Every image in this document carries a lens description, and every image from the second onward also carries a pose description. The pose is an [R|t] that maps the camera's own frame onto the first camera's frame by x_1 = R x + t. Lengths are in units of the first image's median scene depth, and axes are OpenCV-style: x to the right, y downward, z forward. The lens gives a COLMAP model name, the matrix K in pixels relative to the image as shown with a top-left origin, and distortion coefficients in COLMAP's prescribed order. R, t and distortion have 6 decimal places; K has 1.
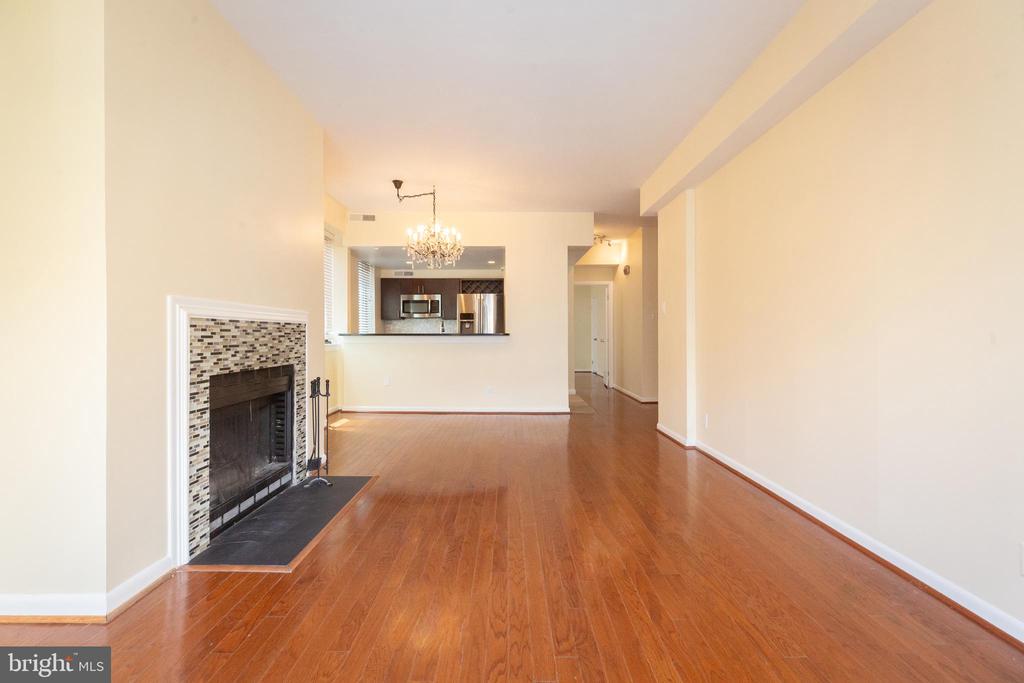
lens RADIAL K [[455.0, 0, 511.6], [0, 455.0, 336.7], [0, 0, 1]] dist [0.000448, 0.000076]
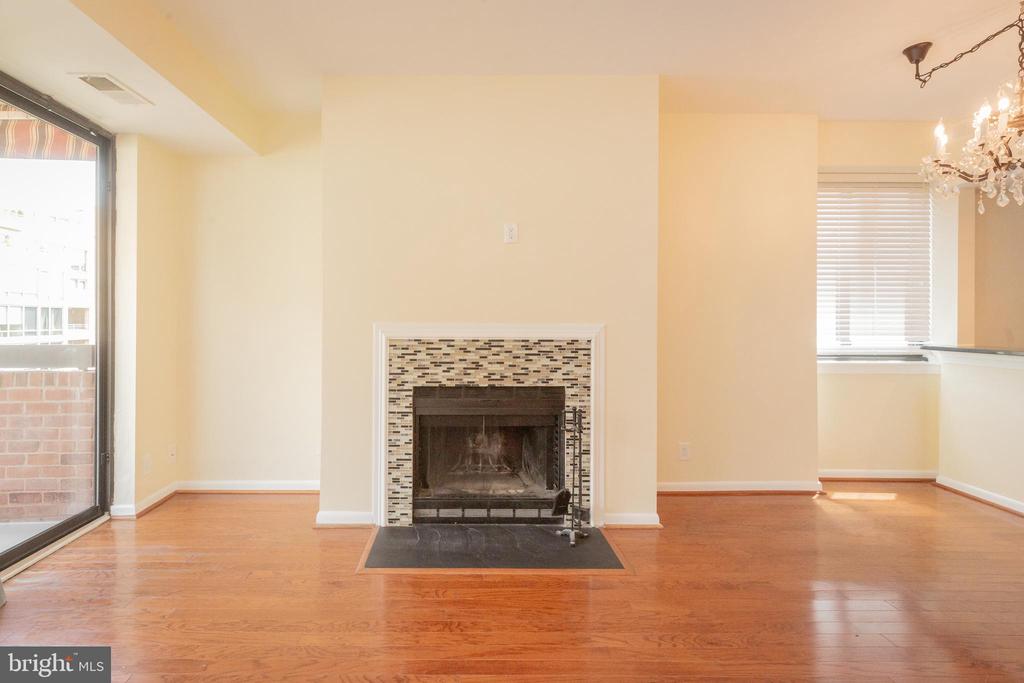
lens RADIAL K [[476.9, 0, 462.9], [0, 476.9, 320.5], [0, 0, 1]] dist [0.001735, 0.000386]
pose [[-0.007440, 0.002760, -0.999969, 0.454834], [-0.007924, 0.999965, 0.002819, -0.070573], [0.999941, 0.007945, -0.007418, 0.852130]]
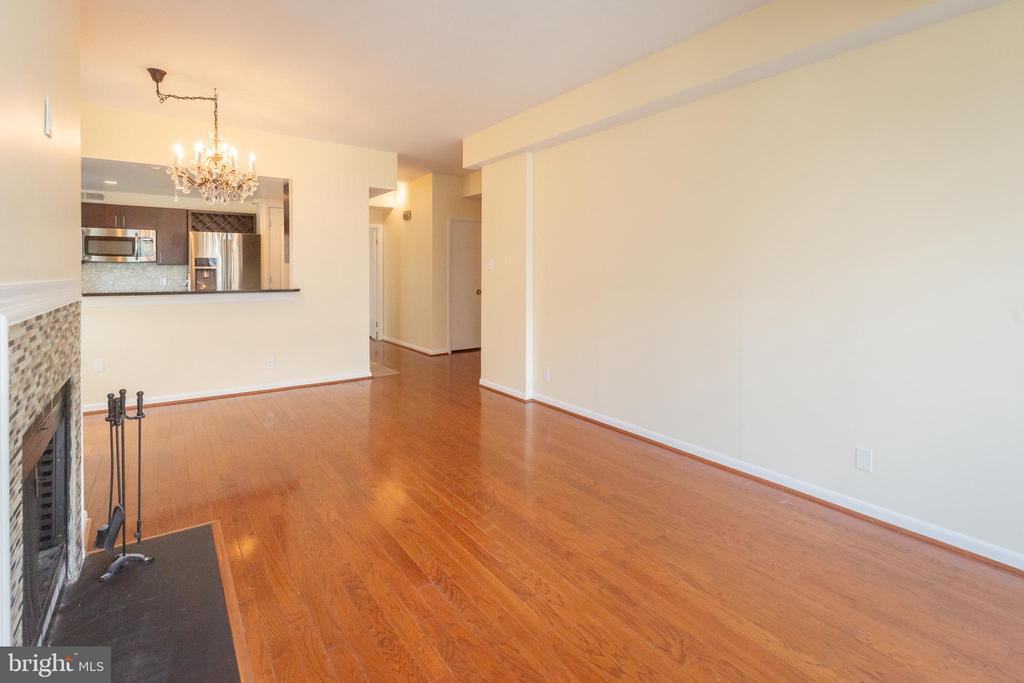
lens RADIAL K [[475.0, 0, 509.3], [0, 475.0, 282.1], [0, 0, 1]] dist [-0.001245, 0.000194]
pose [[0.813142, -0.009811, 0.581982, -0.392335], [-0.000380, 0.999849, 0.017387, -0.068556], [-0.582065, -0.014359, 0.813016, 0.201446]]
